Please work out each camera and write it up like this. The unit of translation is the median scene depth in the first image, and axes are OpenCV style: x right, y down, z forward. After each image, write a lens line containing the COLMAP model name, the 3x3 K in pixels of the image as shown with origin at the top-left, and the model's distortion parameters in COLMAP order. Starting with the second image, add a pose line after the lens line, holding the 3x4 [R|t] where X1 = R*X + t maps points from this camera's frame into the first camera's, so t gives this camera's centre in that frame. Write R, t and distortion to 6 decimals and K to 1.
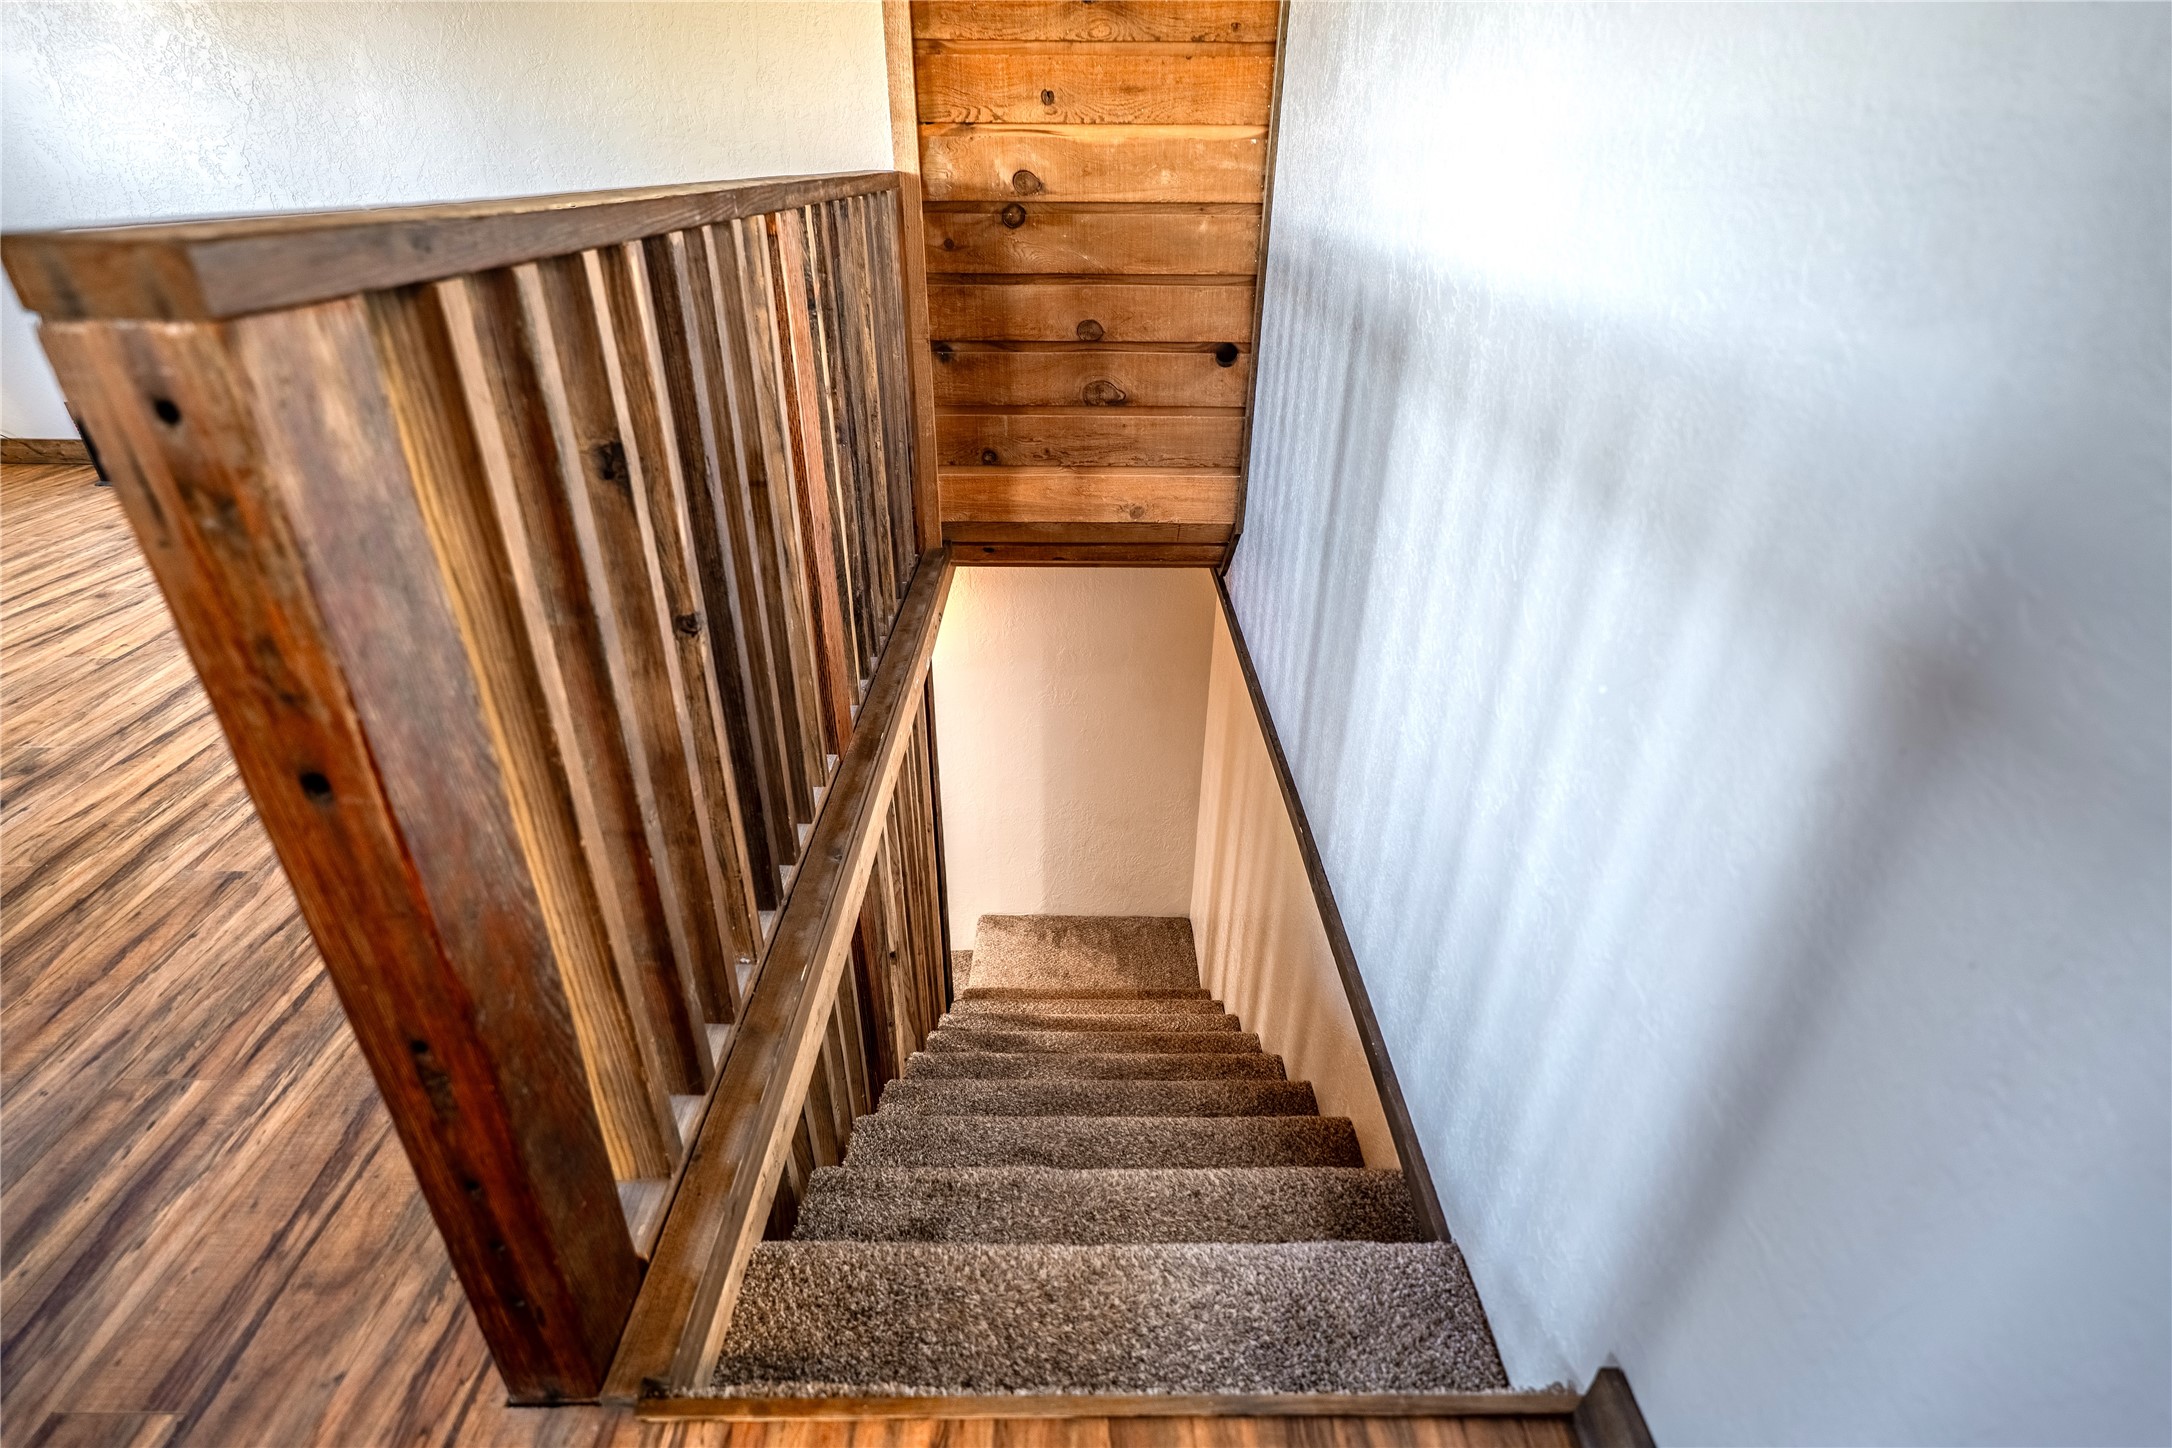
lens RADIAL K [[1021.6, 0, 1086.0], [0, 1021.6, 724.0], [0, 0, 1]] dist [0.001495, 0.000066]
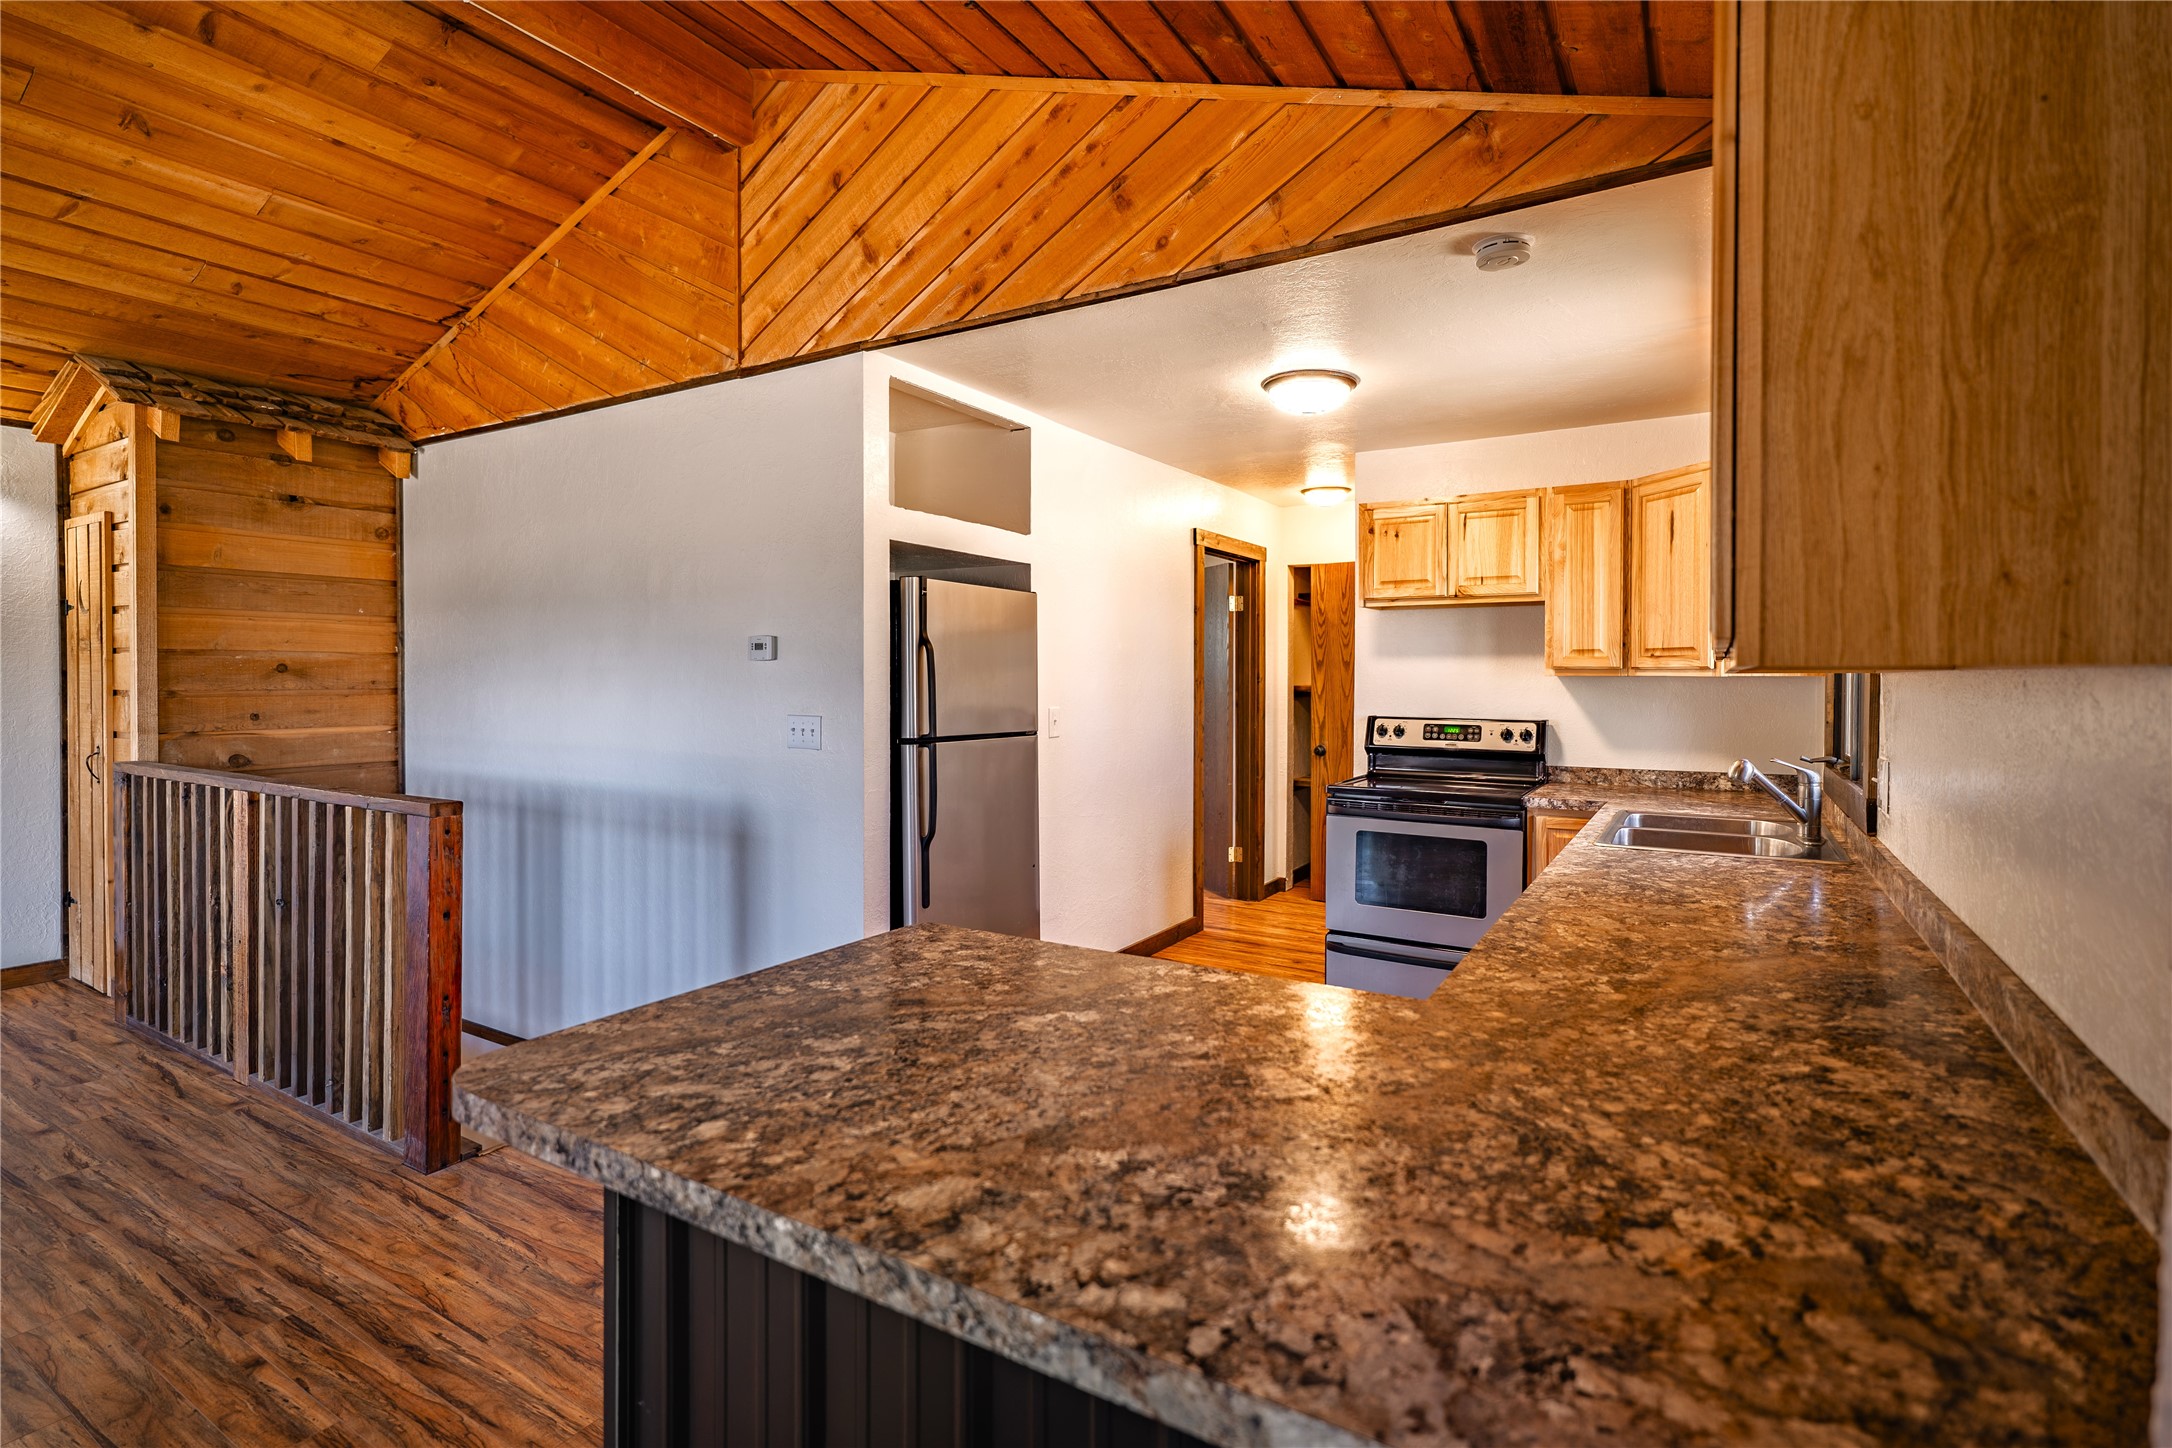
lens RADIAL K [[1023.1, 0, 1091.6], [0, 1023.1, 693.4], [0, 0, 1]] dist [0.001301, 0.000651]
pose [[0.533082, -0.022364, 0.845768, -0.761039], [0.413709, 0.878880, -0.237519, 0.360069], [-0.738016, 0.476519, 0.477767, -0.915995]]
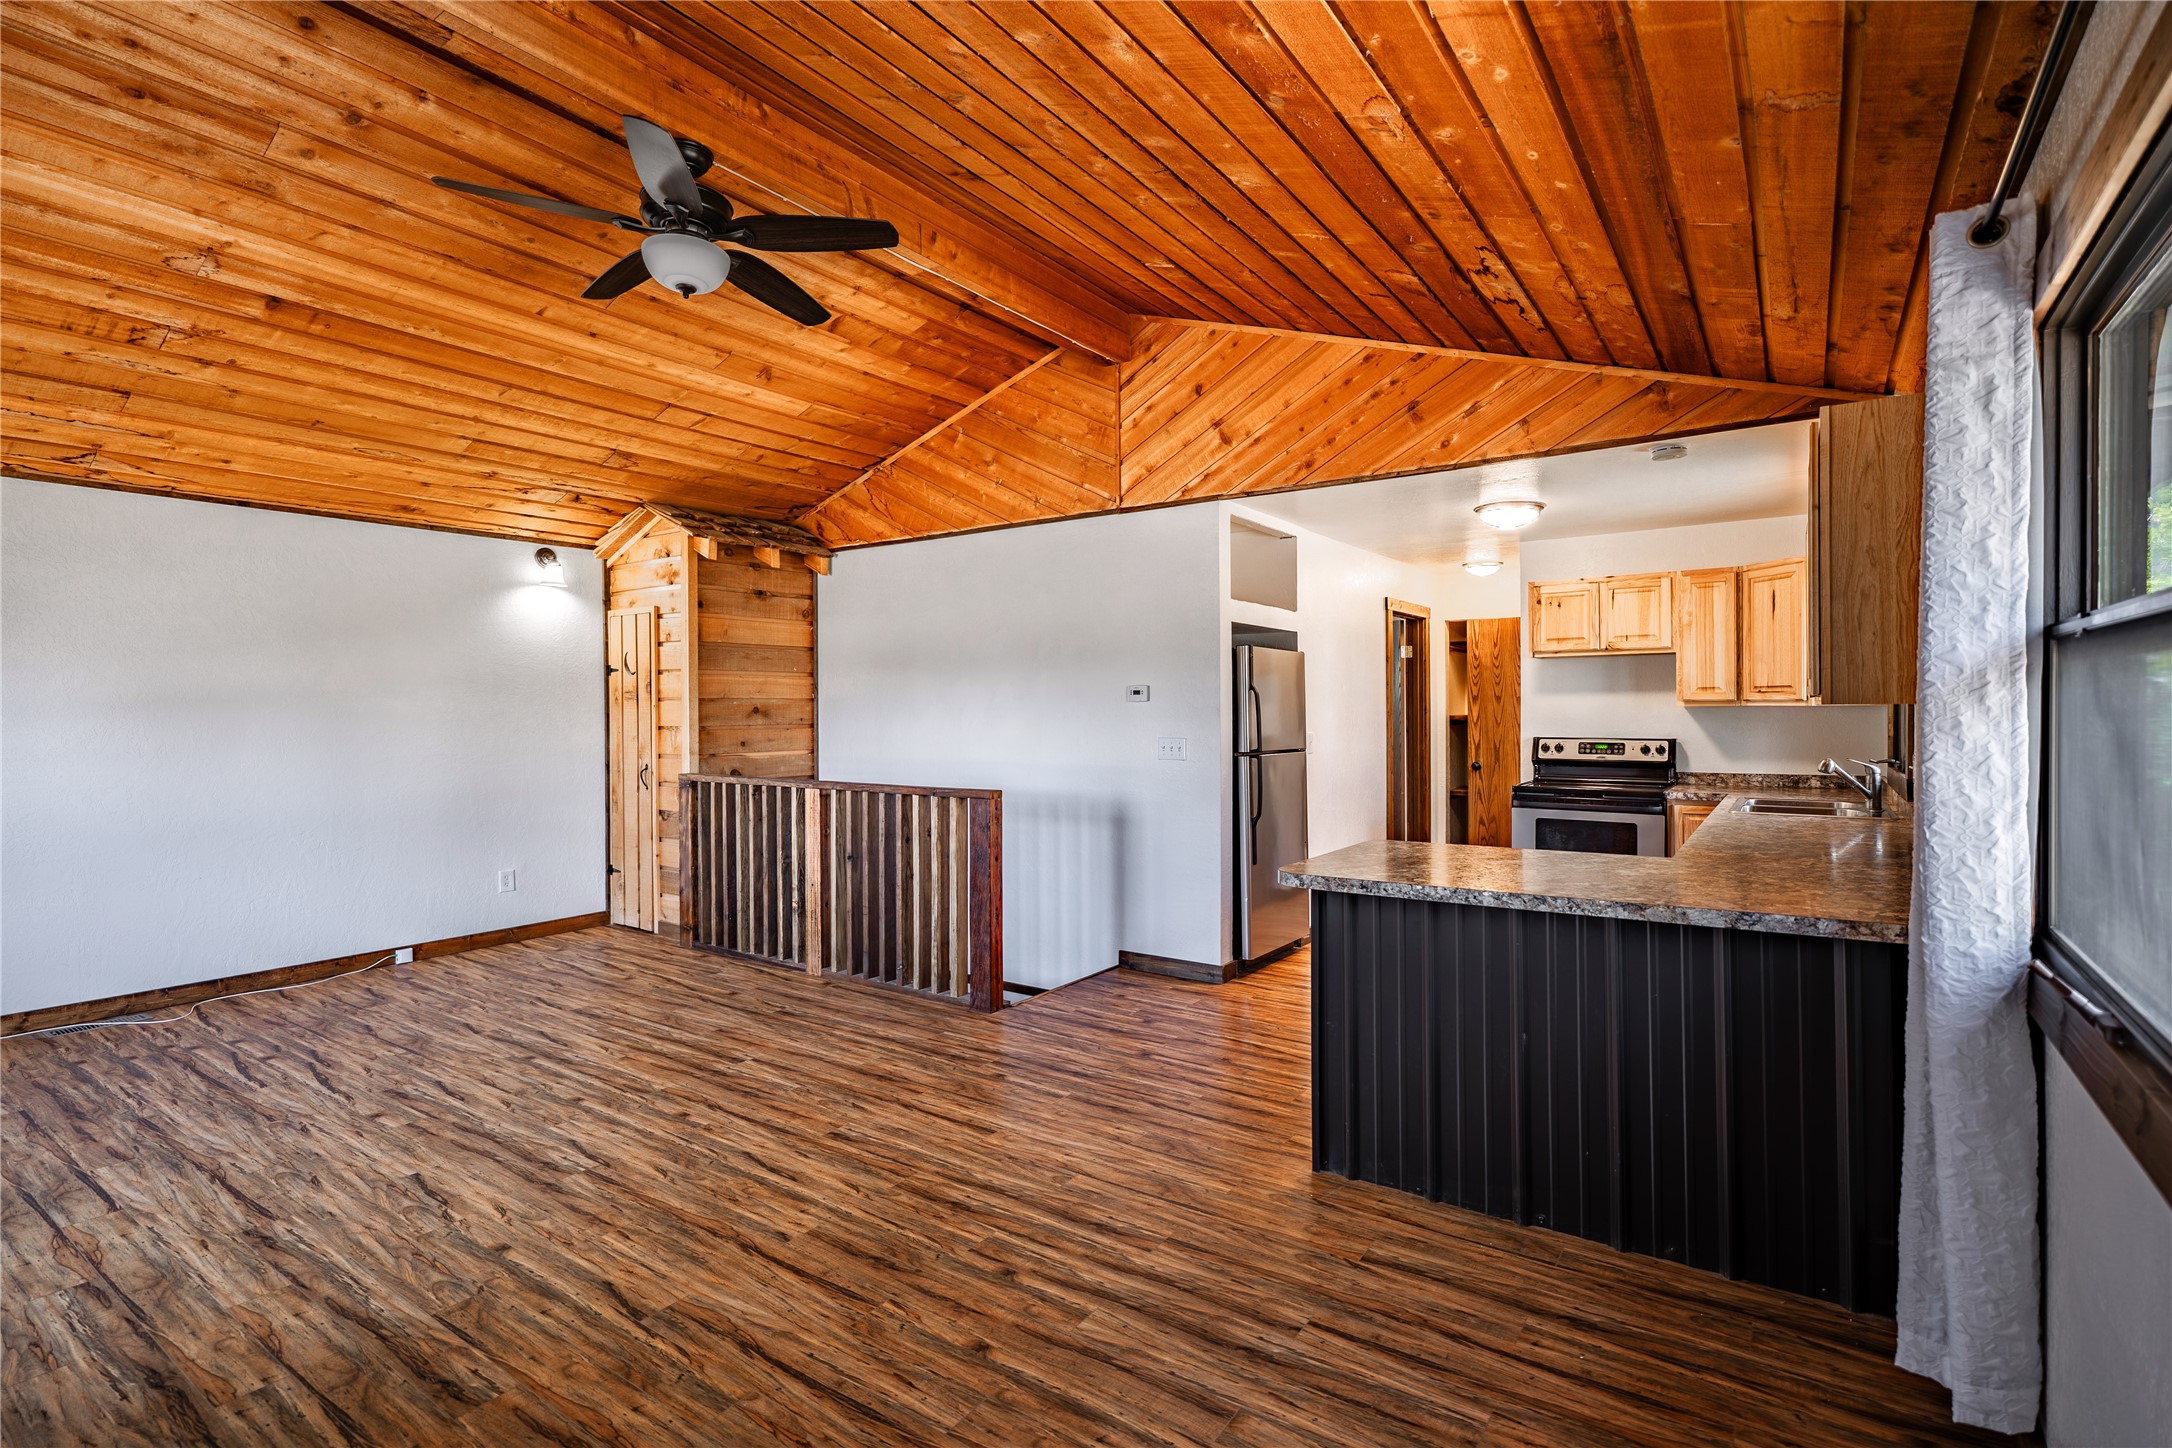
lens RADIAL K [[1002.3, 0, 1064.8], [0, 1002.3, 720.6], [0, 0, 1]] dist [0.002398, 0.000339]
pose [[0.603541, -0.022996, 0.797000, -1.554992], [0.399666, 0.873665, -0.277446, 0.349962], [-0.689931, 0.485984, 0.536483, -0.924514]]
